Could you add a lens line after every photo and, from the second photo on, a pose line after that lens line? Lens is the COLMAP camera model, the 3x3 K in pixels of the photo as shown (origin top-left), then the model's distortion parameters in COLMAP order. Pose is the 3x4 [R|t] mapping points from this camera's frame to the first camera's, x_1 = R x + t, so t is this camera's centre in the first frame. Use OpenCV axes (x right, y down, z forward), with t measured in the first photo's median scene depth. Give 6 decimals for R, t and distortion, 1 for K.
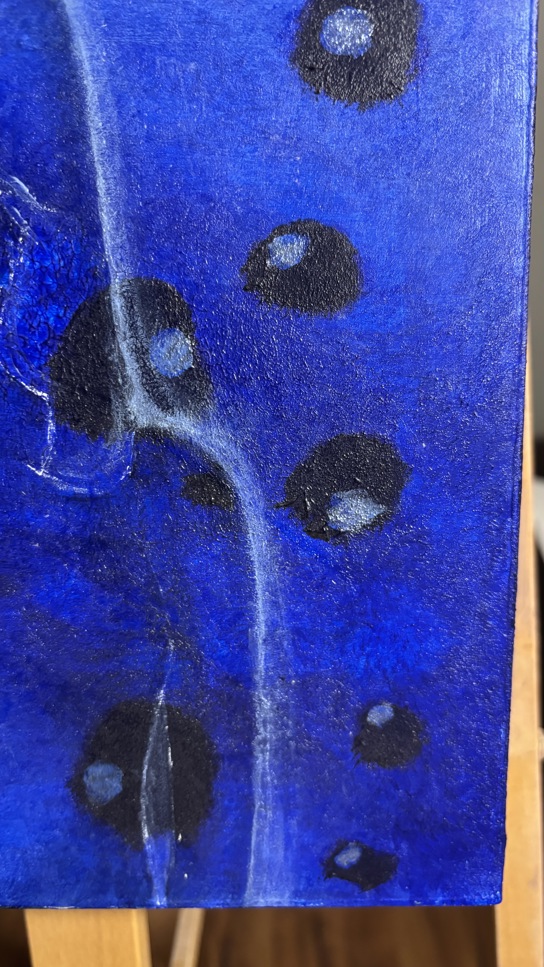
lens RADIAL K [[730.8, 0, 280.3], [0, 730.8, 479.7], [0, 0, 1]] dist [0.006536, -0.050815]
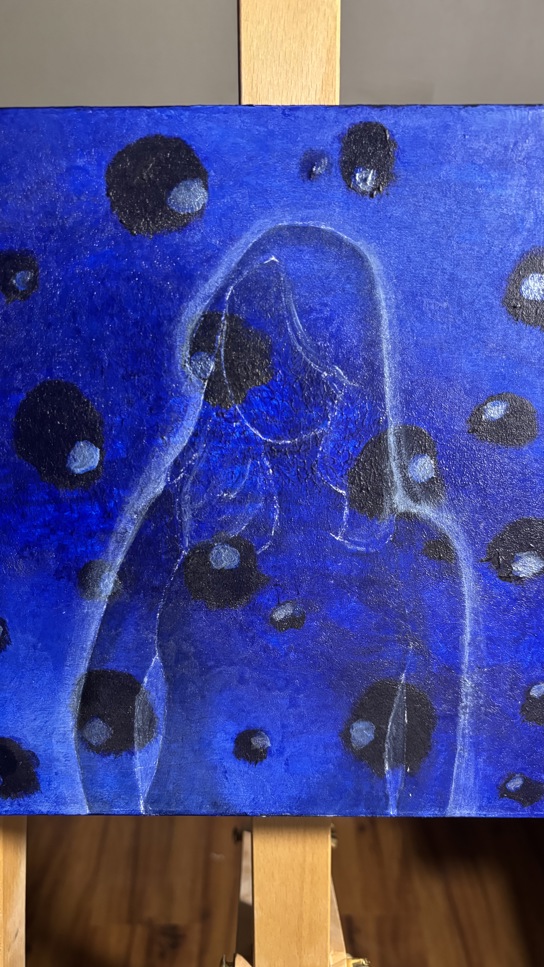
lens RADIAL K [[730.8, 0, 267.5], [0, 730.8, 484.3], [0, 0, 1]] dist [0.006536, -0.050815]
pose [[0.999831, 0.012100, -0.013820, -0.476836], [-0.012508, 0.999477, -0.029832, -0.082836], [0.013452, 0.030000, 0.999459, -0.668469]]
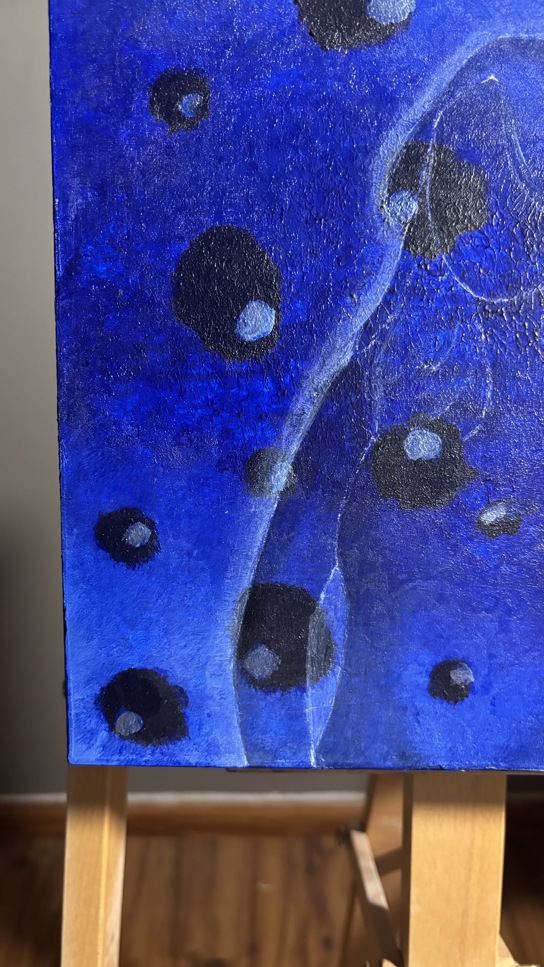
lens RADIAL K [[730.8, 0, 269.7], [0, 730.8, 485.4], [0, 0, 1]] dist [0.006536, -0.050815]
pose [[0.999296, 0.014941, -0.034420, -0.841193], [-0.017579, 0.996825, -0.077661, 0.228668], [0.033151, 0.078211, 0.996385, -0.362375]]
